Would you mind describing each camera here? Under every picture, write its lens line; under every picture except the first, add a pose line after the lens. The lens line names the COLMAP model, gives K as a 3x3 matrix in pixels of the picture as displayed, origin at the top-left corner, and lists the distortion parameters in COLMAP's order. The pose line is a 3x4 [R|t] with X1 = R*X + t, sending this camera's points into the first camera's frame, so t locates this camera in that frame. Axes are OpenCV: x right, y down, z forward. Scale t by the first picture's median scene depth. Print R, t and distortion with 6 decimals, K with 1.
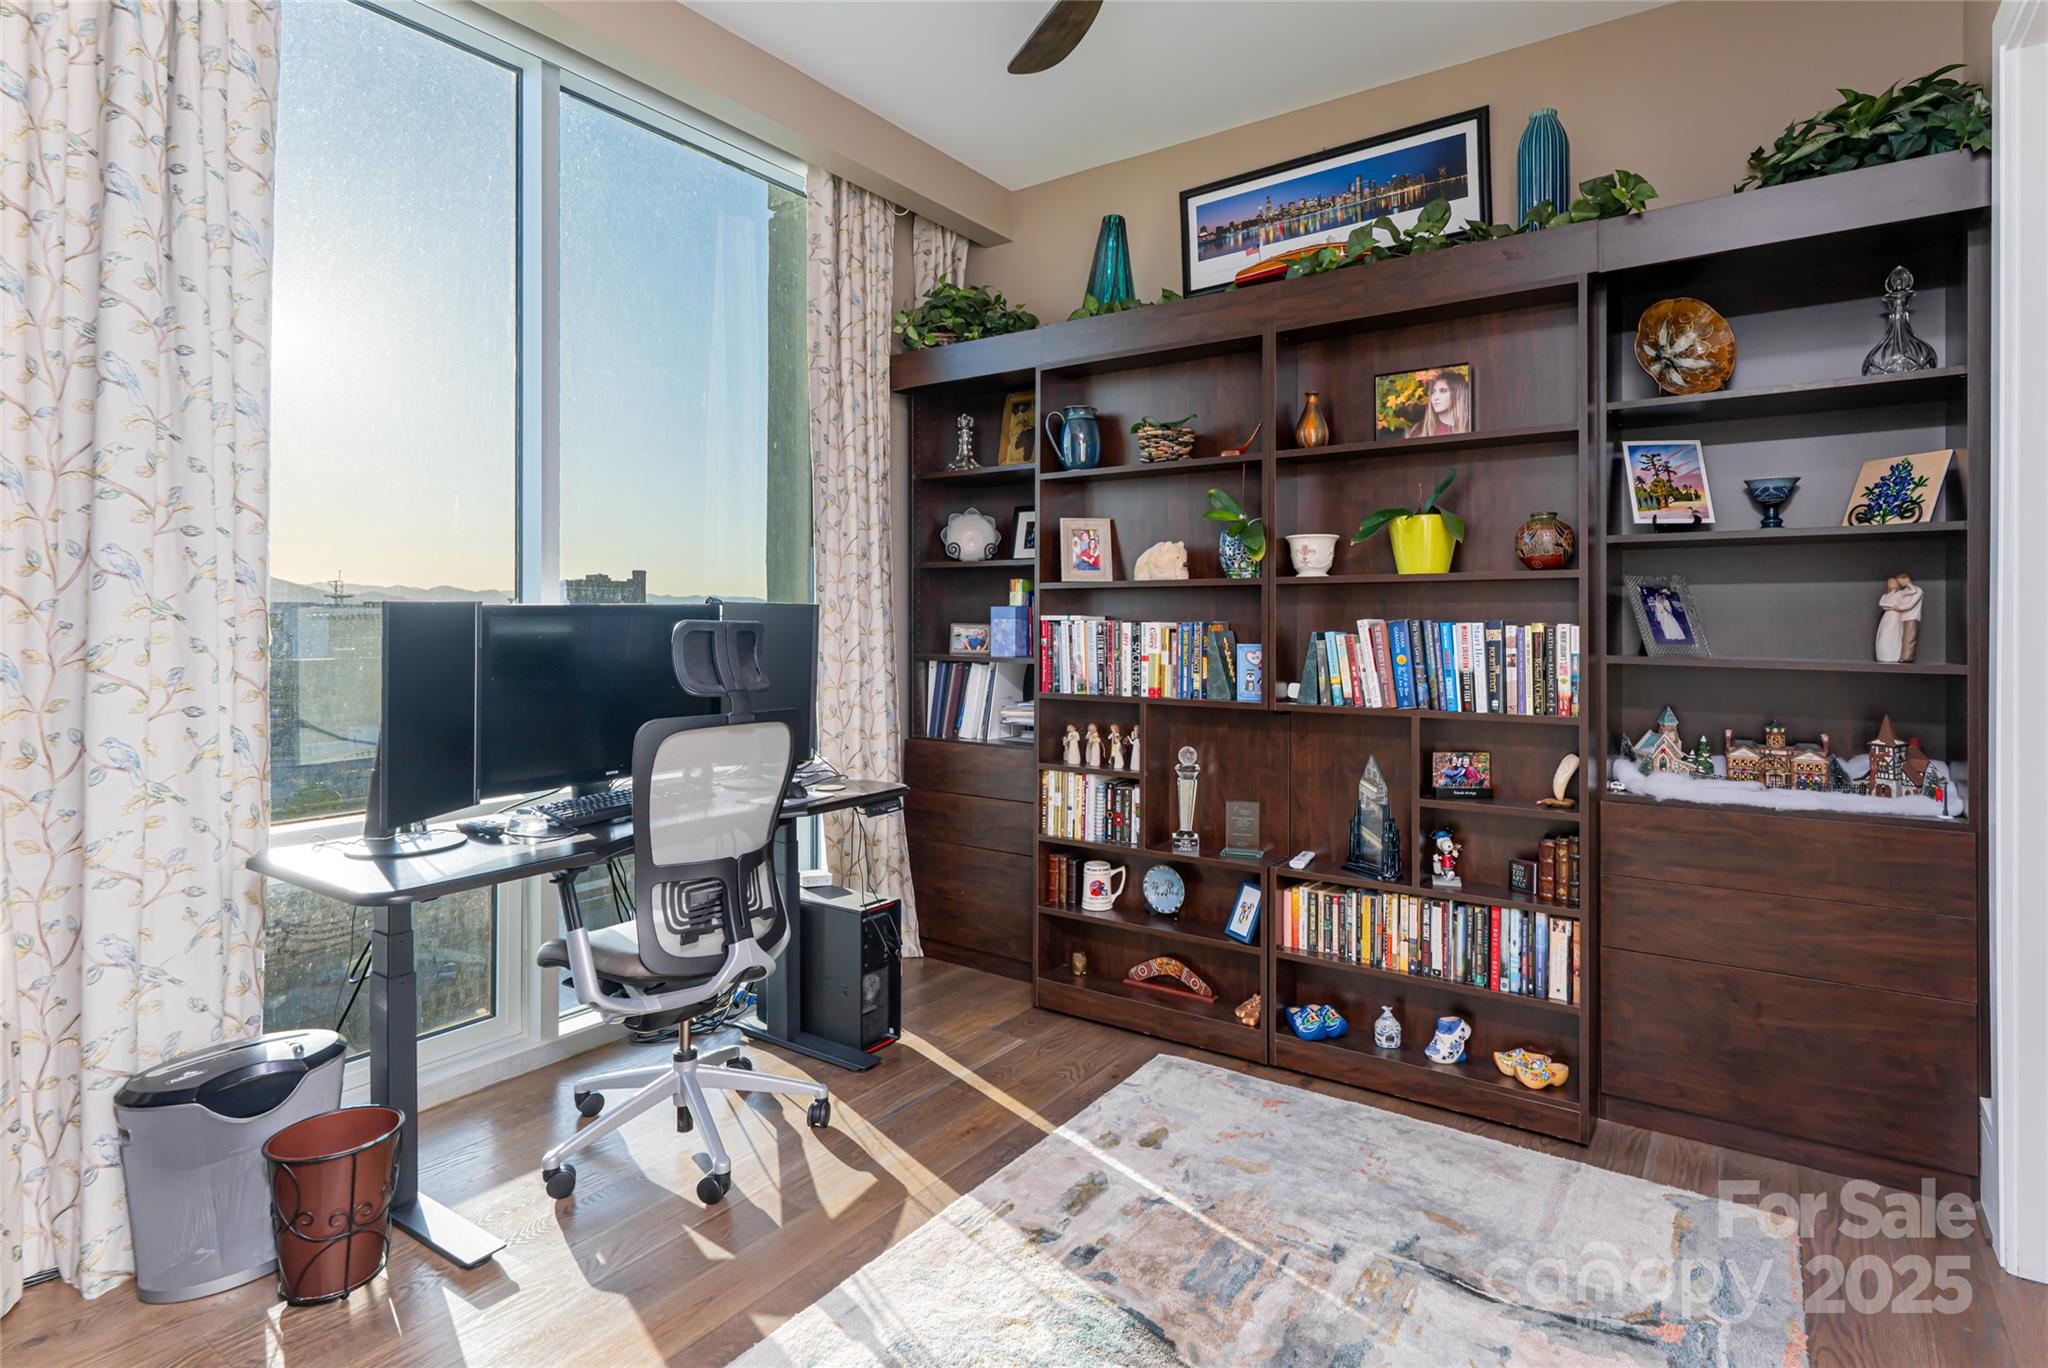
lens RADIAL K [[1049.5, 0, 1058.9], [0, 1049.5, 605.7], [0, 0, 1]] dist [0.012202, -0.000357]
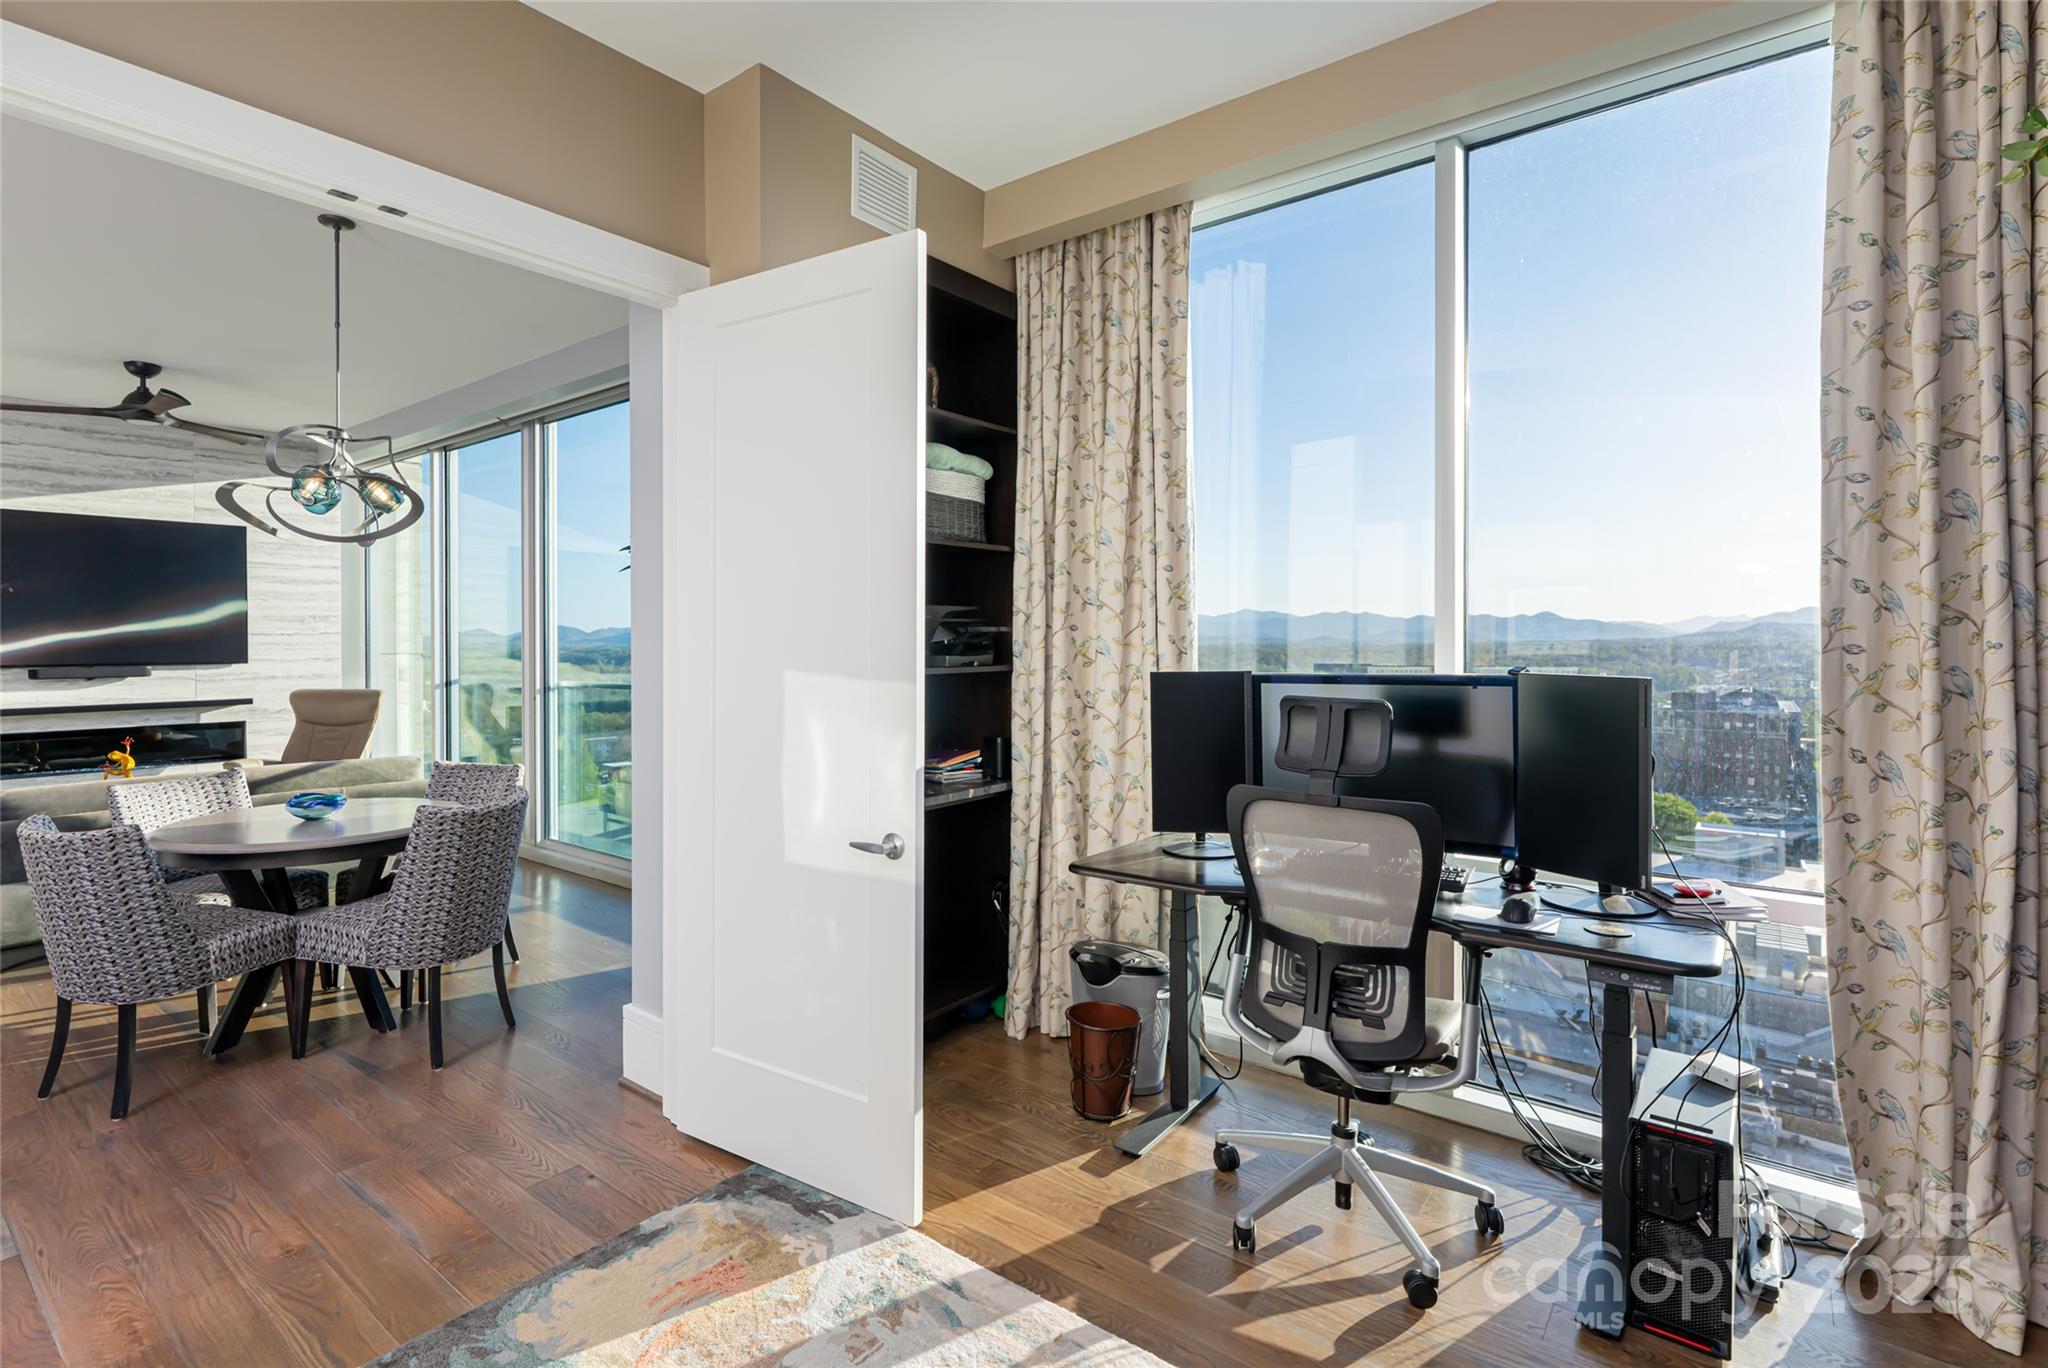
lens RADIAL K [[979.9, 0, 943.2], [0, 979.9, 643.6], [0, 0, 1]] dist [0.001770, -0.001821]
pose [[-0.091218, 0.003021, -0.995826, 0.617230], [0.005472, 0.999982, 0.002533, -0.033826], [0.995816, -0.005218, -0.091233, 0.743701]]
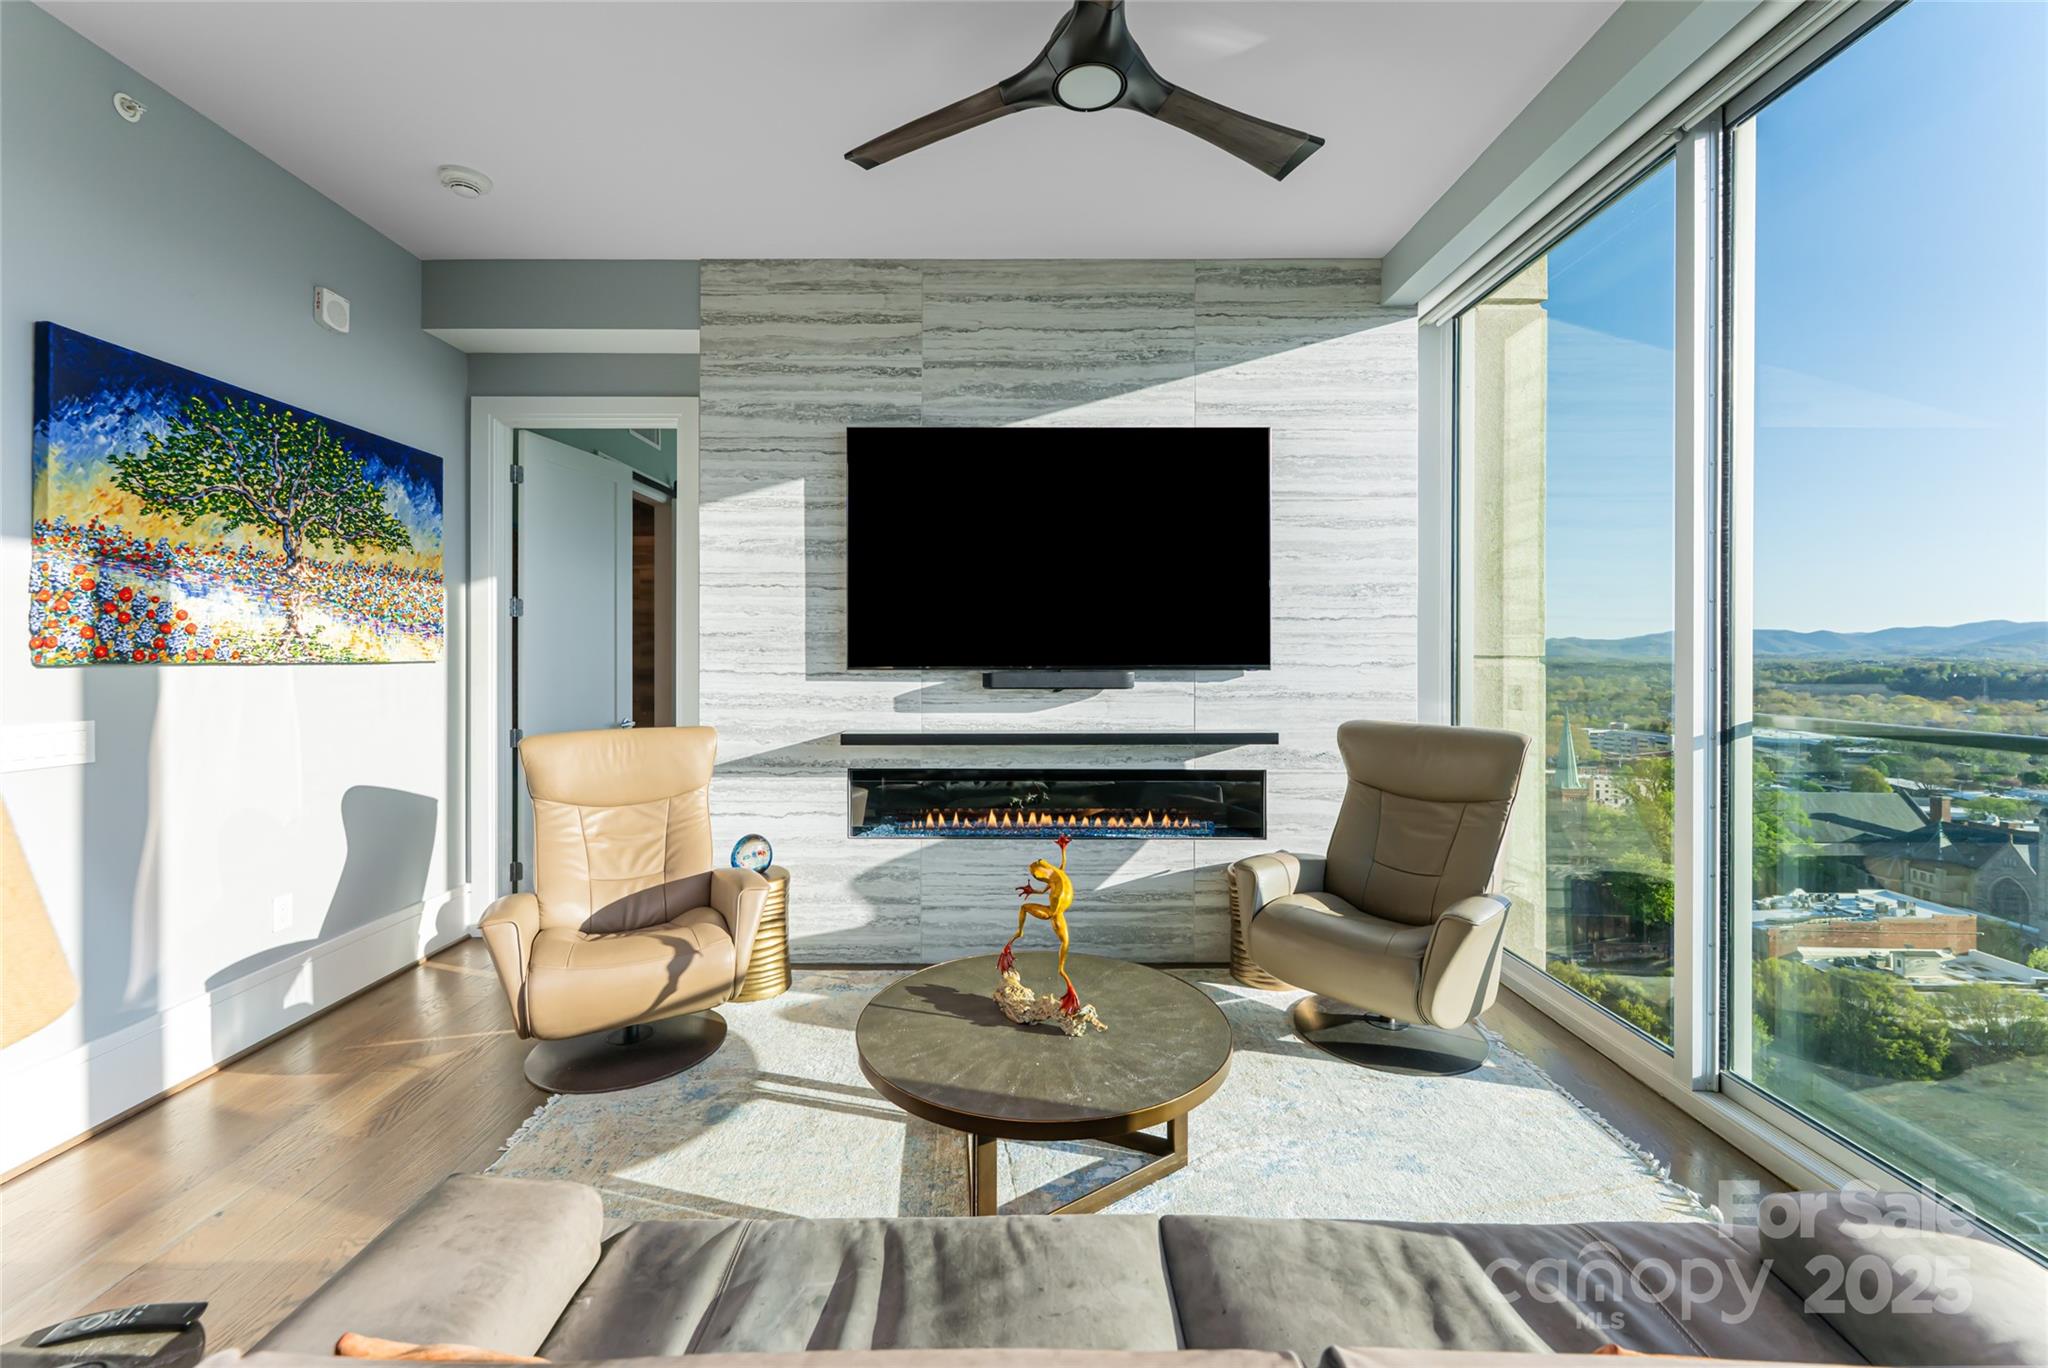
lens RADIAL K [[825.9, 0, 1011.5], [0, 825.9, 653.4], [0, 0, 1]] dist [0.000732, 0.000274]
pose [[-0.826261, -0.000894, -0.563287, -0.830343], [-0.000984, 1.000000, -0.000144, -0.007709], [0.563286, 0.000435, -0.826262, -0.566853]]
